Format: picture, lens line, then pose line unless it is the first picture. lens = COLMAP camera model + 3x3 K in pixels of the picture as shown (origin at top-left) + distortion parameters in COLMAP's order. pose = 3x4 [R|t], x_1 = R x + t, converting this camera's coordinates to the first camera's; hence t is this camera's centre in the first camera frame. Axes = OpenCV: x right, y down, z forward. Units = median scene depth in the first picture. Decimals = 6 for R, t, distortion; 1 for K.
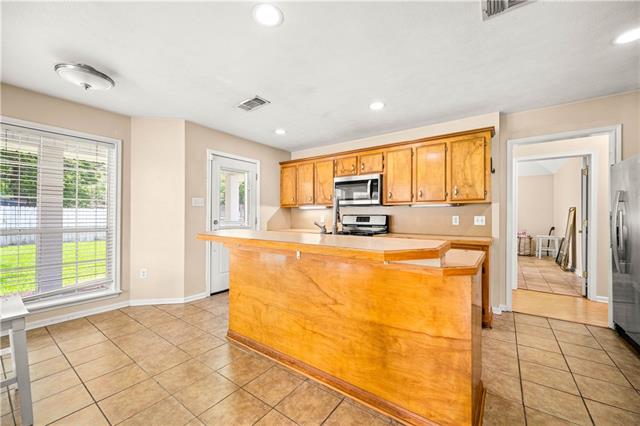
lens RADIAL K [[253.0, 0, 321.9], [0, 253.0, 216.5], [0, 0, 1]] dist [0.000231, 0.000144]
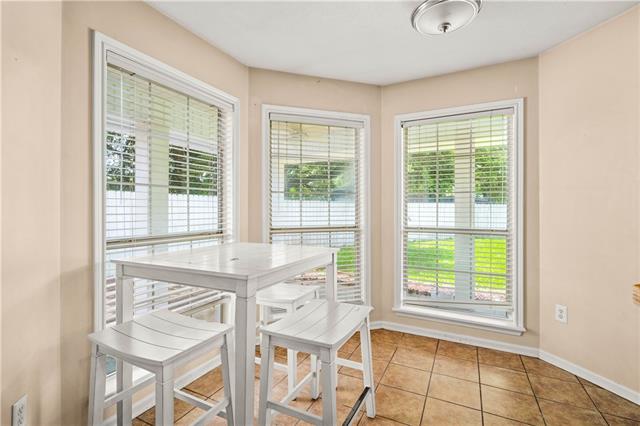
lens RADIAL K [[292.4, 0, 320.0], [0, 292.4, 213.0], [0, 0, 1]] dist [0.023160, 0.000367]
pose [[0.160711, -0.005380, -0.986987, -0.124480], [-0.003824, 0.999974, -0.006073, 0.002197], [0.986994, 0.004750, 0.160686, 0.359500]]
